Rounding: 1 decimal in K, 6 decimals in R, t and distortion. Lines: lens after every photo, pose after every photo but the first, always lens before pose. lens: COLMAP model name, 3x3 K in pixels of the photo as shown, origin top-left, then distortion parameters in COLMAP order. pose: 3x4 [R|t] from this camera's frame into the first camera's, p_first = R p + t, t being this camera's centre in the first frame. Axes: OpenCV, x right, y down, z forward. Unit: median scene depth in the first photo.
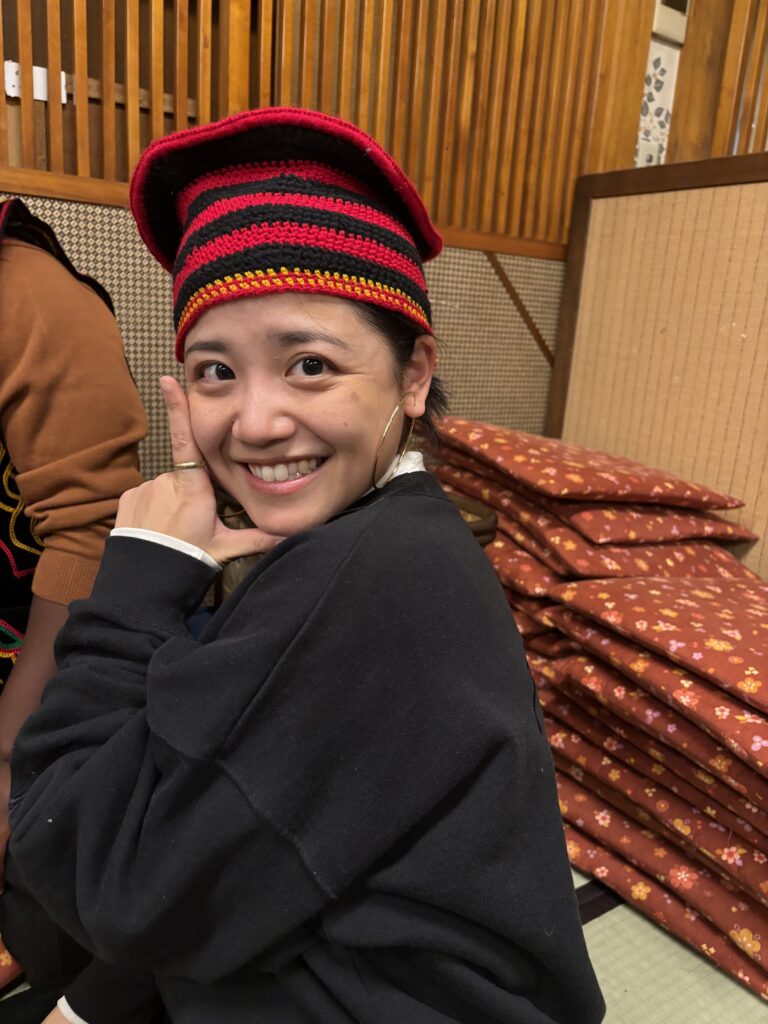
lens RADIAL K [[883.8, 0, 389.3], [0, 883.8, 516.7], [0, 0, 1]] dist [0.078496, -0.100774]
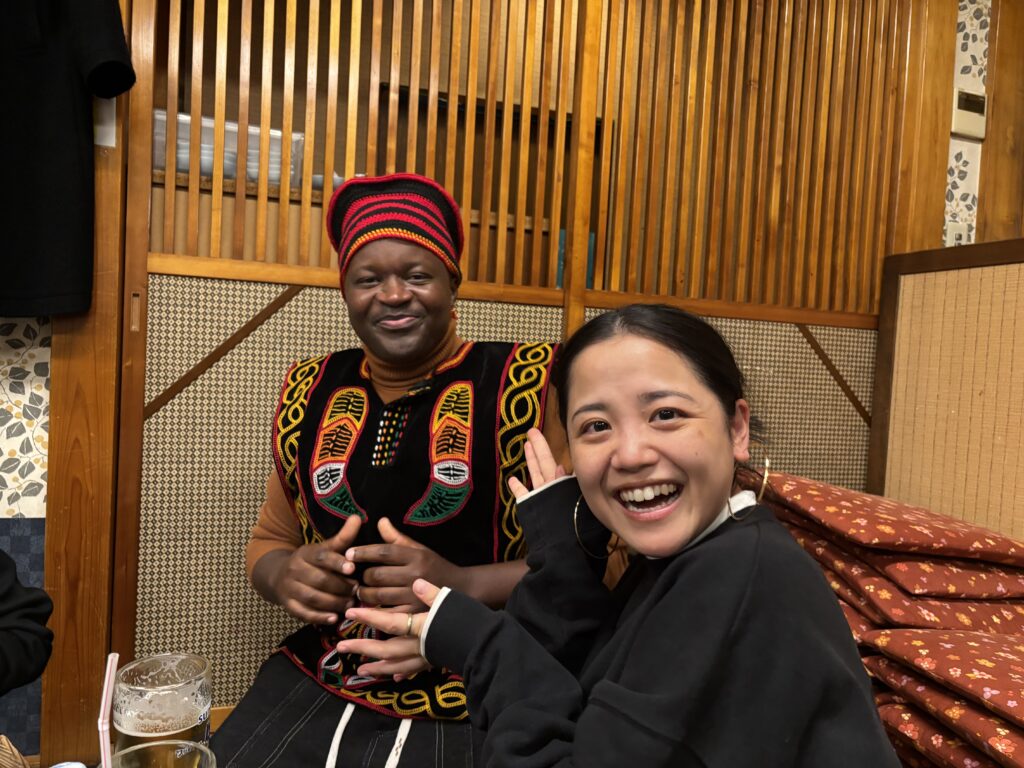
lens RADIAL K [[883.8, 0, 512.0], [0, 883.8, 384.0], [0, 0, 1]] dist [0.078496, -0.100774]
pose [[0.973871, -0.005407, -0.227037, 0.015929], [-0.043253, 0.977001, -0.208802, 0.027907], [0.222944, 0.213166, 0.951239, -0.145177]]
